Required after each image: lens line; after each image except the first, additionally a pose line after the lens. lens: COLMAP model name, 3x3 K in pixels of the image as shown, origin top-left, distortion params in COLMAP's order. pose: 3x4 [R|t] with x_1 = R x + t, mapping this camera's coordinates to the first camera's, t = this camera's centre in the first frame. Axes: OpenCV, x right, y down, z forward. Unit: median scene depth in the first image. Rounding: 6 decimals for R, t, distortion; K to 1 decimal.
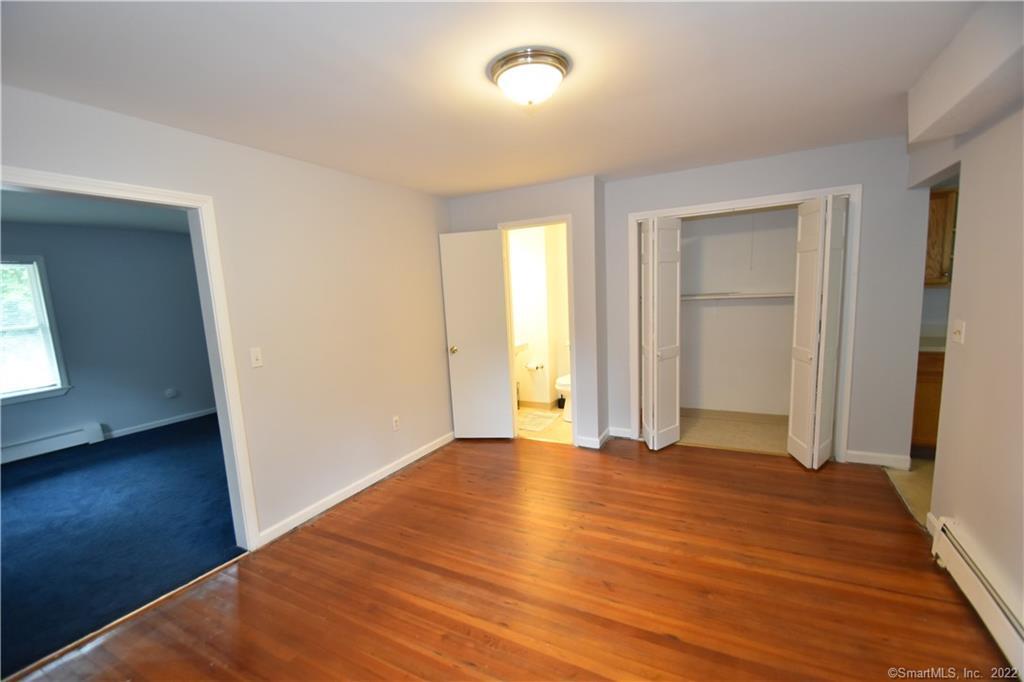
lens RADIAL K [[451.6, 0, 496.7], [0, 451.6, 356.1], [0, 0, 1]] dist [0.001718, -0.012261]
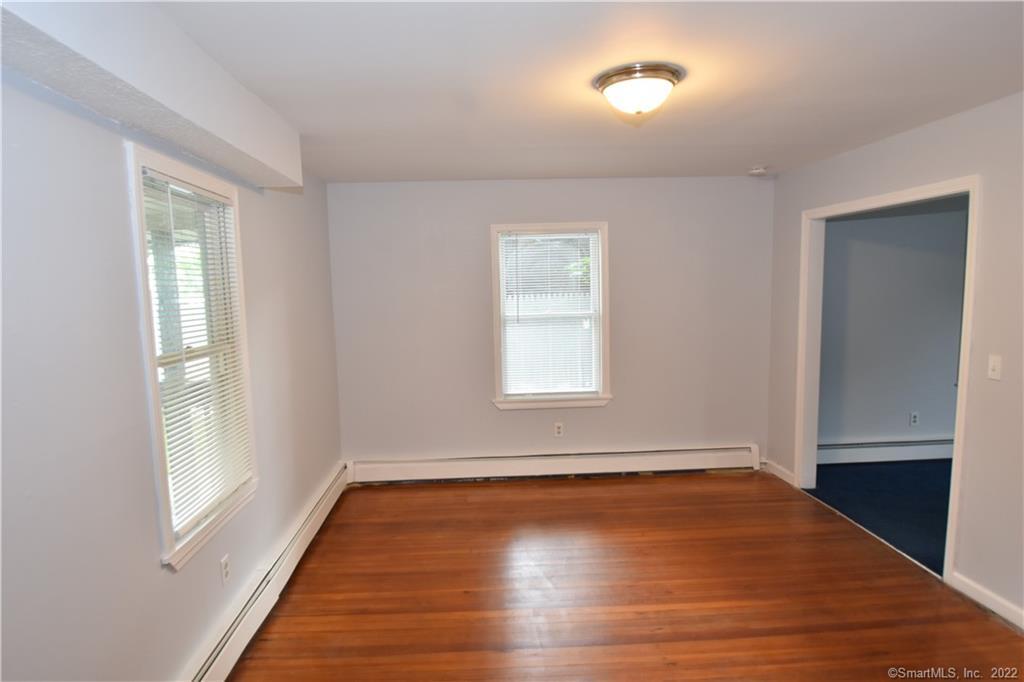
lens RADIAL K [[583.4, 0, 512.0], [0, 583.4, 341.0], [0, 0, 1]] dist [0.001242, 0.000187]
pose [[-0.840078, 0.120086, -0.529007, 0.978622], [-0.013438, 0.970284, 0.241596, -0.387318], [0.542300, 0.210068, -0.813500, 1.917555]]
